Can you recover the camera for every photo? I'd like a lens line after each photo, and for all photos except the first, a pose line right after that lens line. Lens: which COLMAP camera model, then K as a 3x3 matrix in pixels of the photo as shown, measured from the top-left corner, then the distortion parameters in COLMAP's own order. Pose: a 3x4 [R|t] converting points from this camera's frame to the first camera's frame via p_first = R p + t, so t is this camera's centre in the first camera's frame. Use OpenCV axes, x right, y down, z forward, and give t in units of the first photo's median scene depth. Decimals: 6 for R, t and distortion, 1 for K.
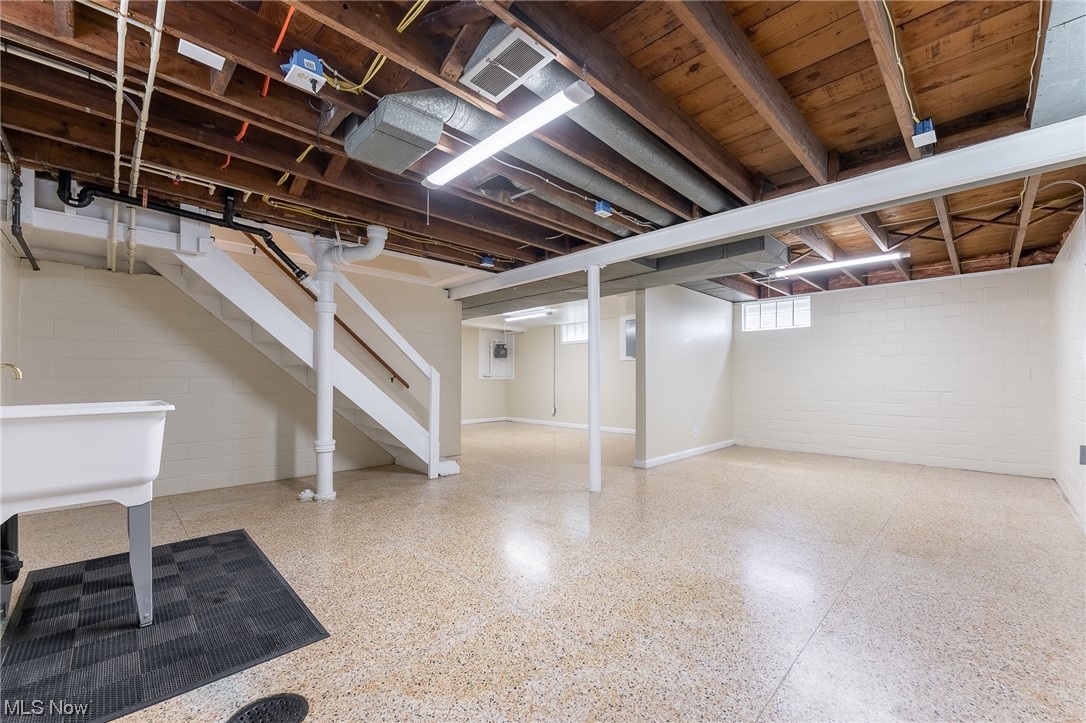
lens RADIAL K [[439.0, 0, 540.8], [0, 439.0, 365.1], [0, 0, 1]] dist [0.002051, 0.000272]
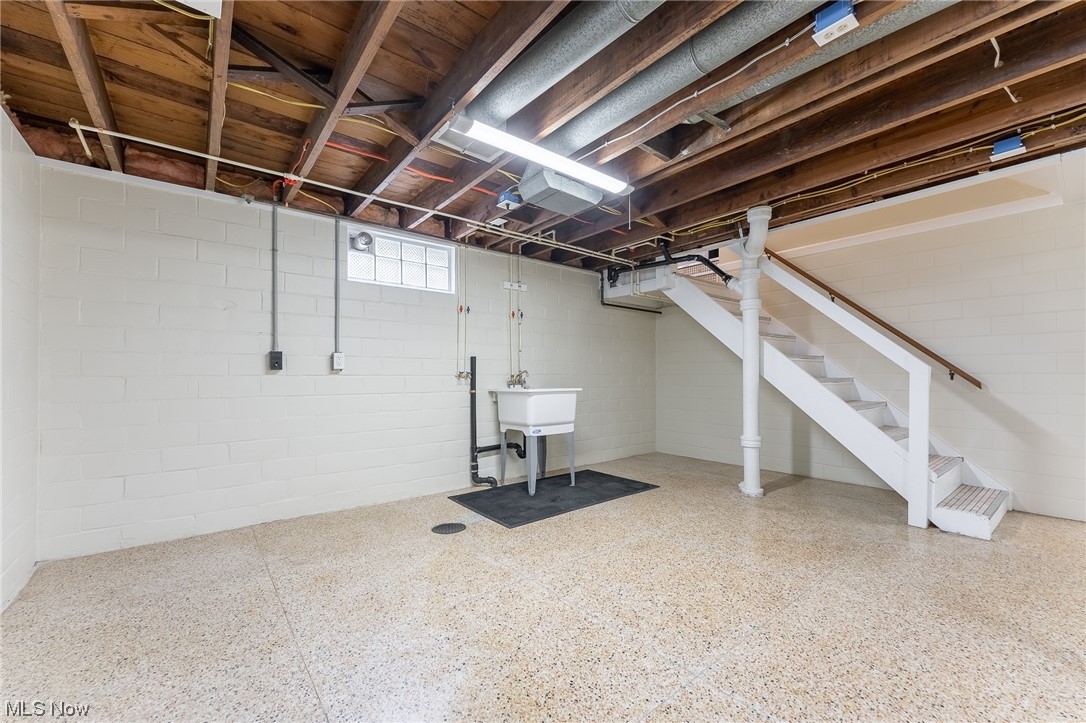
lens RADIAL K [[439.0, 0, 540.8], [0, 439.0, 365.1], [0, 0, 1]] dist [0.002051, 0.000272]
pose [[-0.111251, -0.027075, -0.993424, 0.708826], [0.036920, 0.998826, -0.031356, 0.027626], [0.993106, -0.040166, -0.110120, 0.786097]]
